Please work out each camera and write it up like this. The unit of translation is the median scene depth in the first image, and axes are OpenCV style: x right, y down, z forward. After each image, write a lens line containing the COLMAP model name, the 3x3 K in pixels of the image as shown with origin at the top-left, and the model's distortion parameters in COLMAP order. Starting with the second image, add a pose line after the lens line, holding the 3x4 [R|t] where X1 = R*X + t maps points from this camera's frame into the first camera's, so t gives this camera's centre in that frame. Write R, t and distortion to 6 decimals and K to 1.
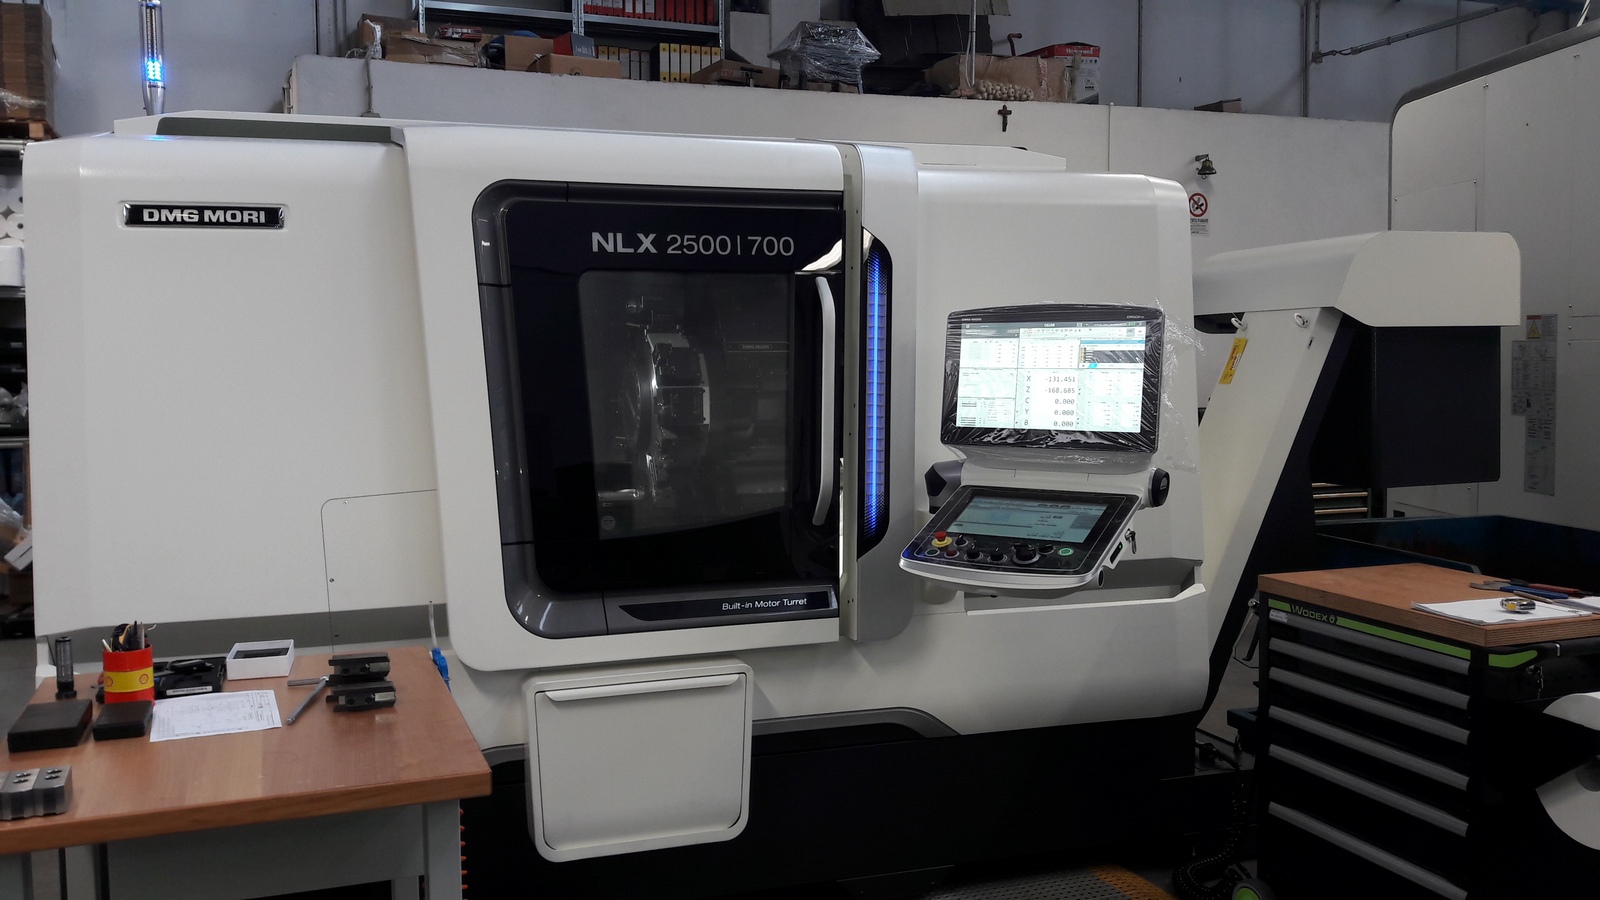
lens RADIAL K [[1456.0, 0, 800.0], [0, 1456.0, 450.0], [0, 0, 1]] dist [0.236897, -0.789034]
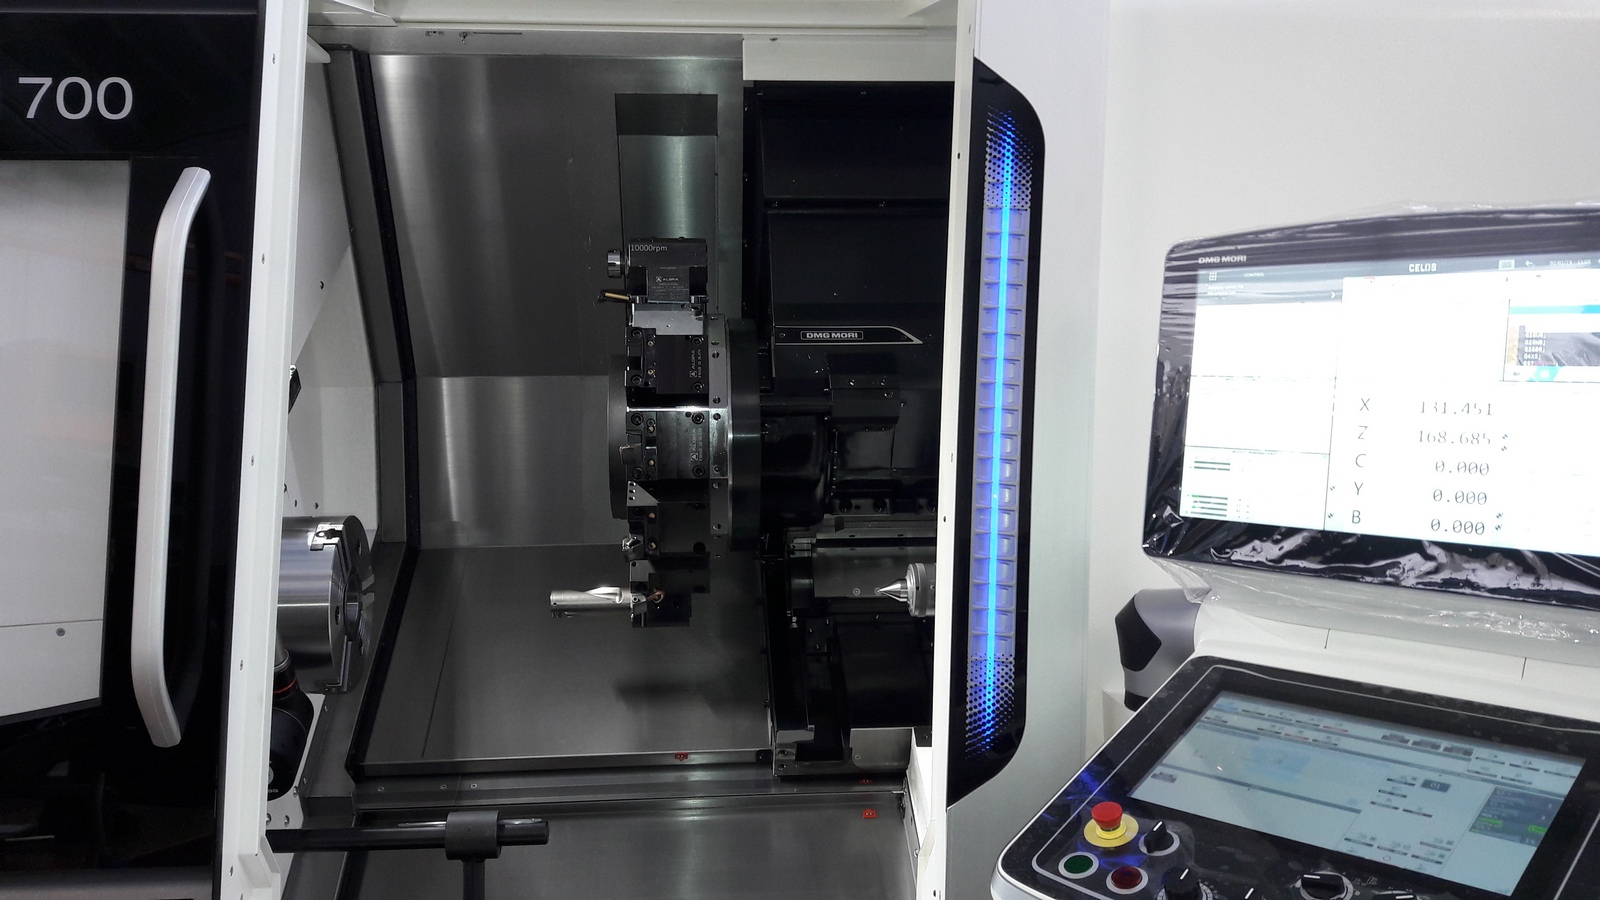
lens RADIAL K [[1373.3, 0, 800.0], [0, 1373.3, 450.0], [0, 0, 1]] dist [-0.003331, -0.015850]
pose [[0.963966, 0.014374, -0.265636, 0.108136], [-0.011165, 0.999845, 0.013586, -0.039942], [0.265790, -0.010131, 0.963978, 0.604525]]
